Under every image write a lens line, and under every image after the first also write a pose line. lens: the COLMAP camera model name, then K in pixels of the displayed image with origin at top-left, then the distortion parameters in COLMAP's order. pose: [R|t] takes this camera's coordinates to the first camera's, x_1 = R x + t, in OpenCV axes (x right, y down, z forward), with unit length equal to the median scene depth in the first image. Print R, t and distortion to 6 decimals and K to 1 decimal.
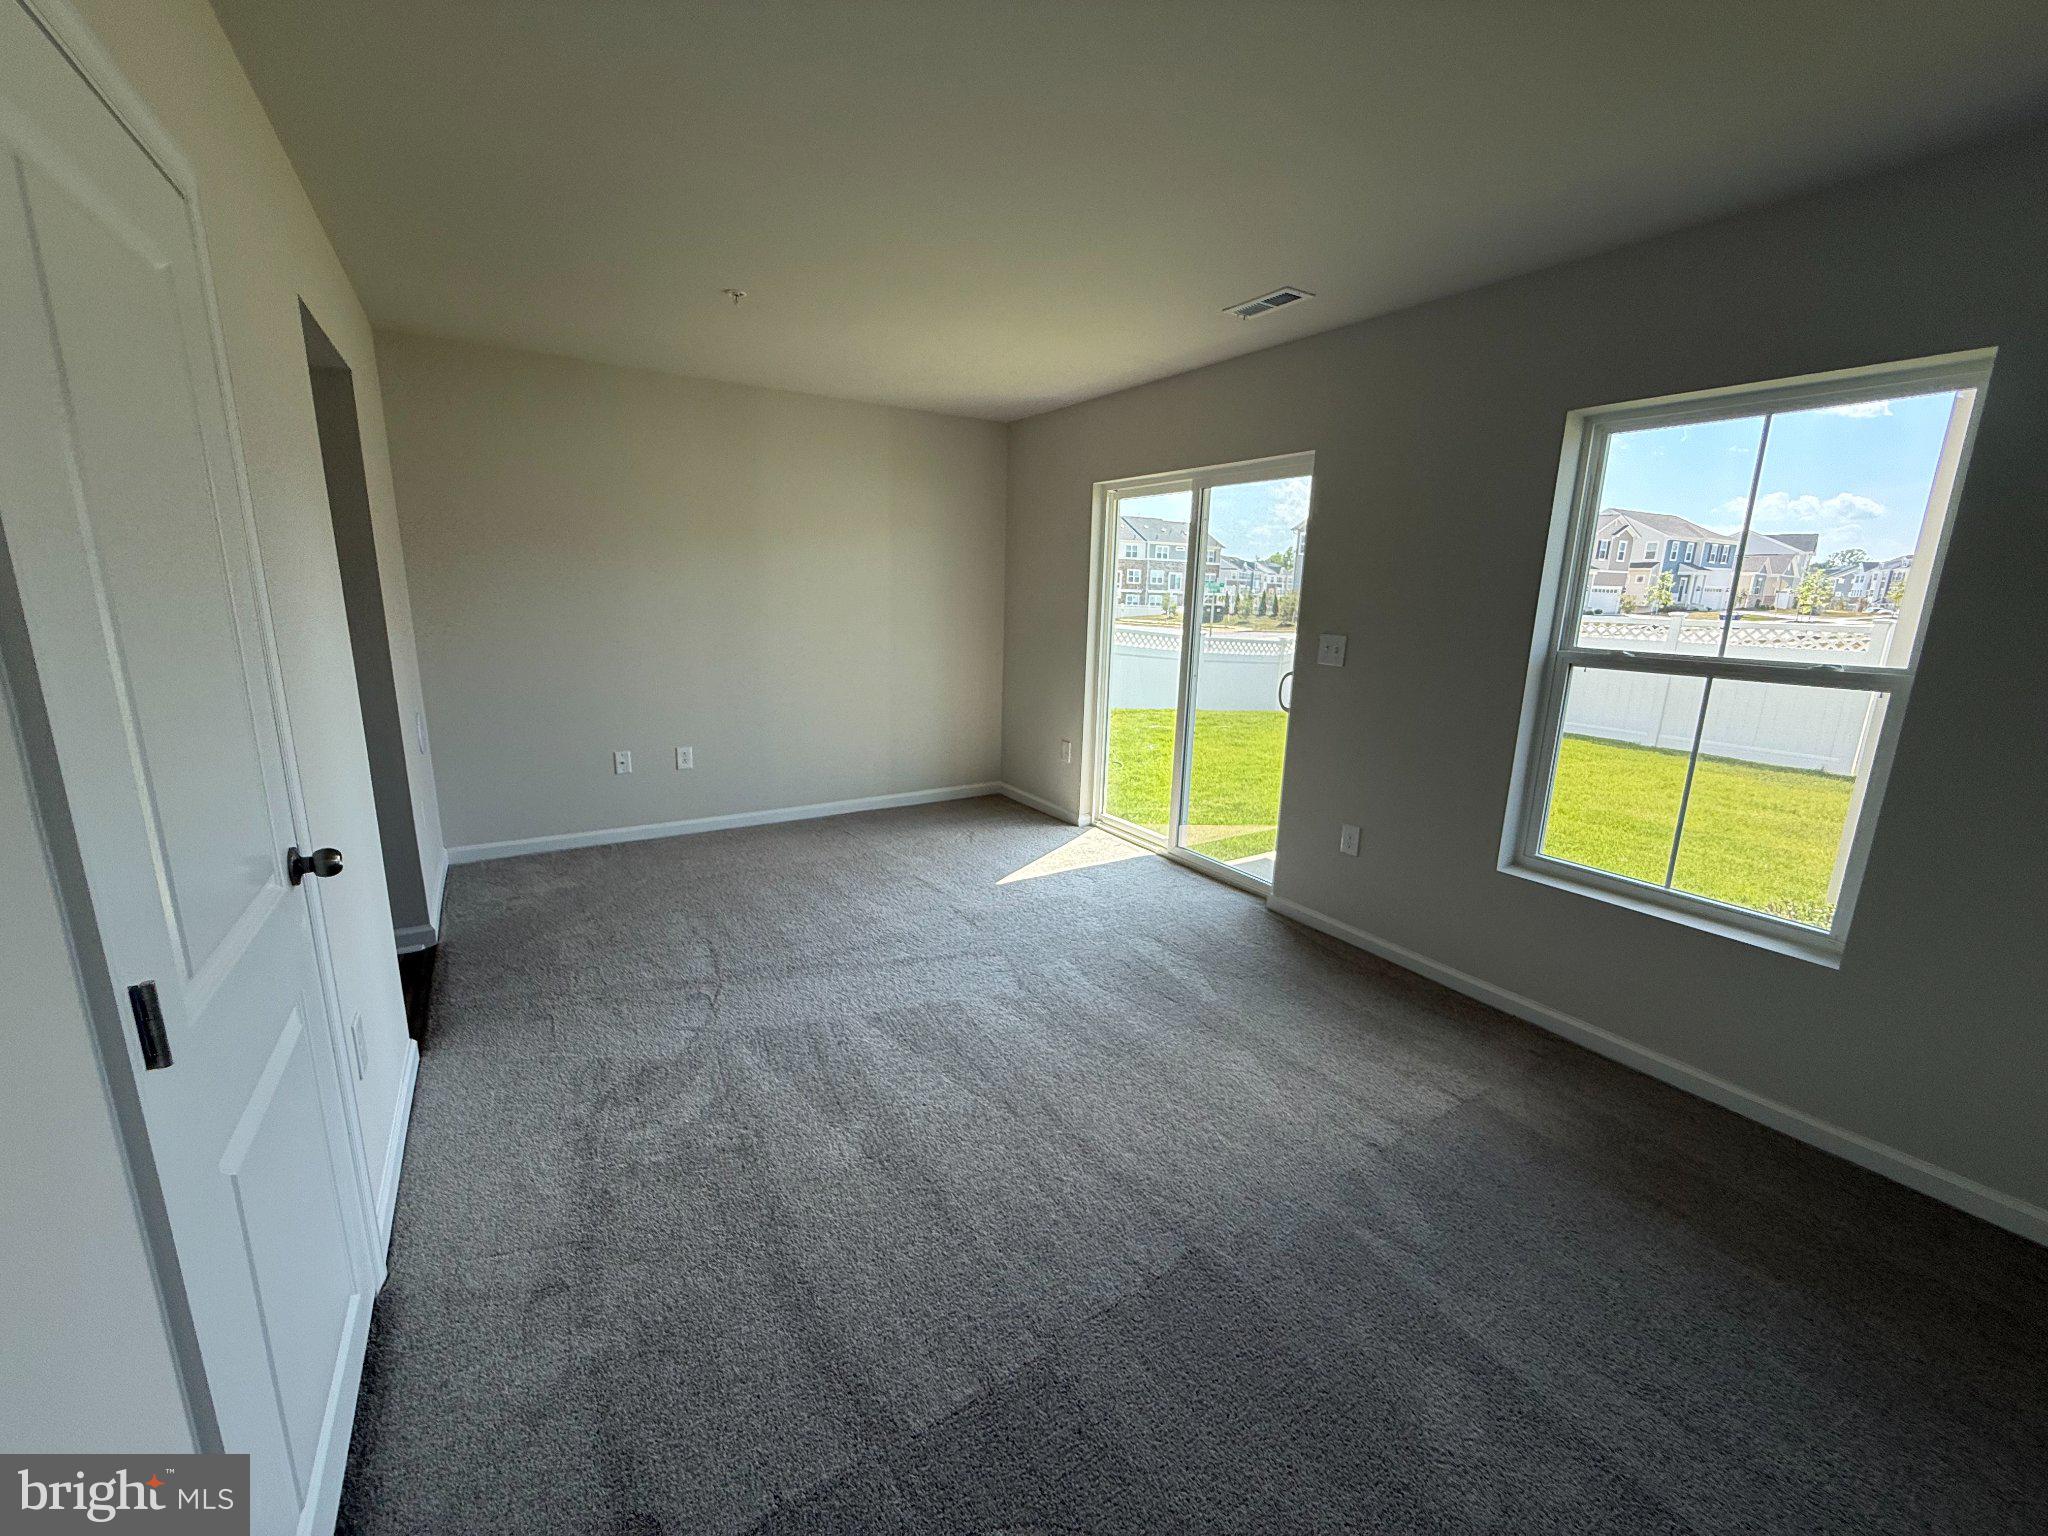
lens RADIAL K [[817.6, 0, 1019.9], [0, 817.6, 769.8], [0, 0, 1]] dist [-0.001283, 0.000171]
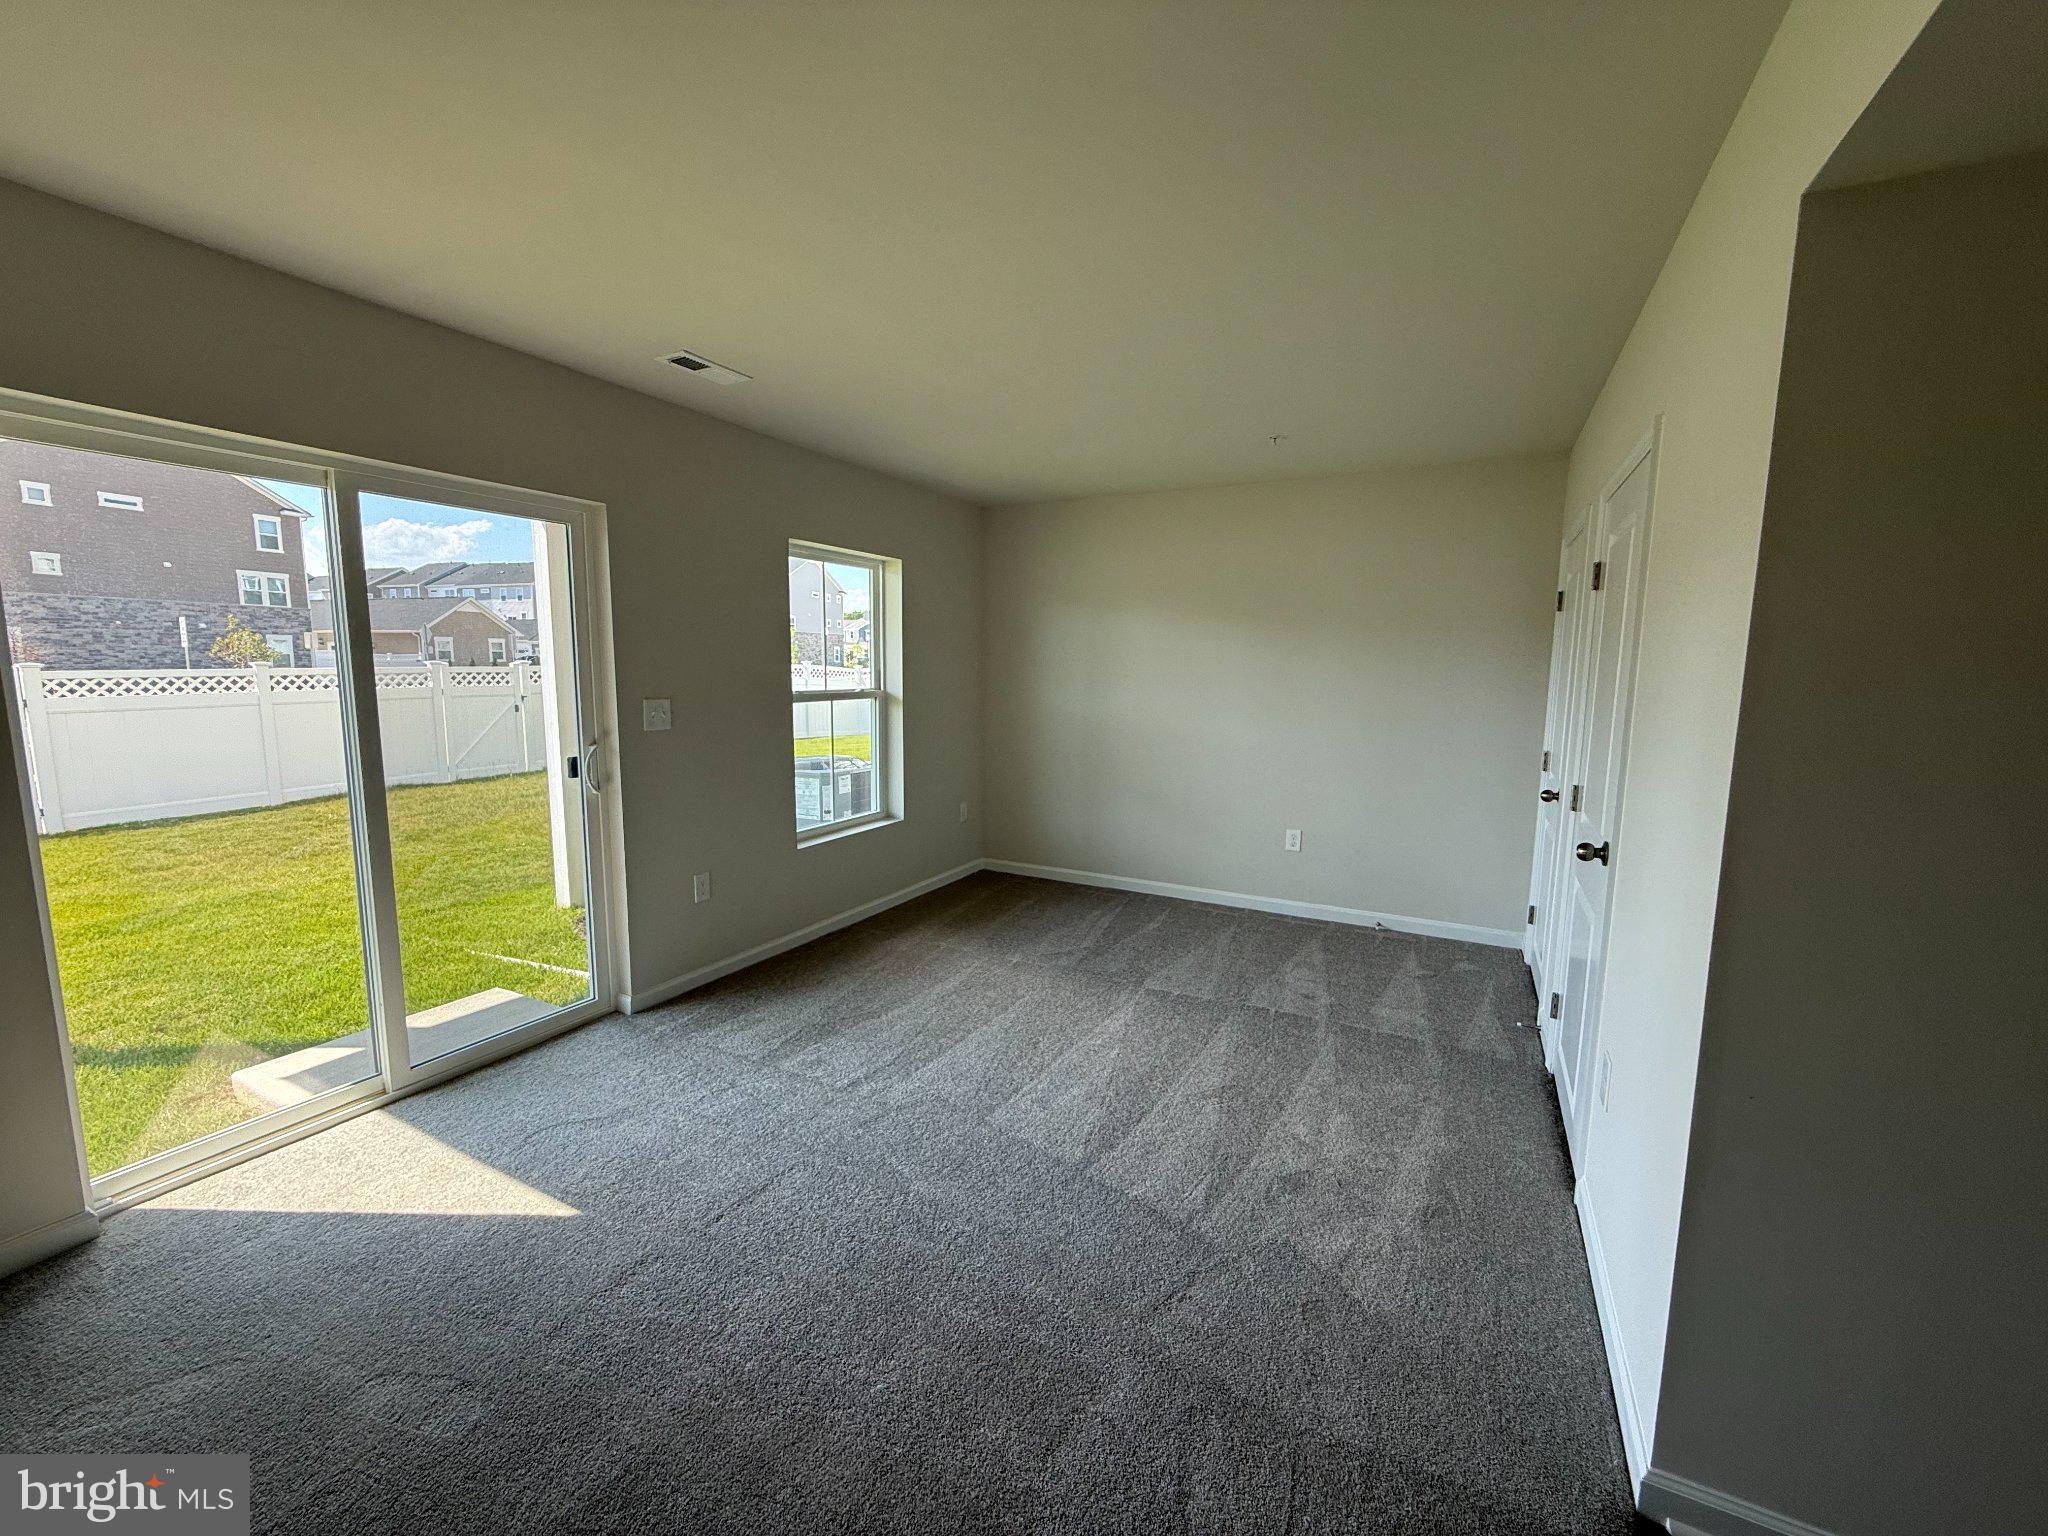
lens RADIAL K [[817.6, 0, 1018.7], [0, 817.6, 767.4], [0, 0, 1]] dist [-0.001283, 0.000171]
pose [[-0.494267, -0.139113, 0.858107, -0.561006], [0.166667, 0.953636, 0.250600, -0.212779], [-0.853184, 0.266881, -0.448165, 0.890087]]
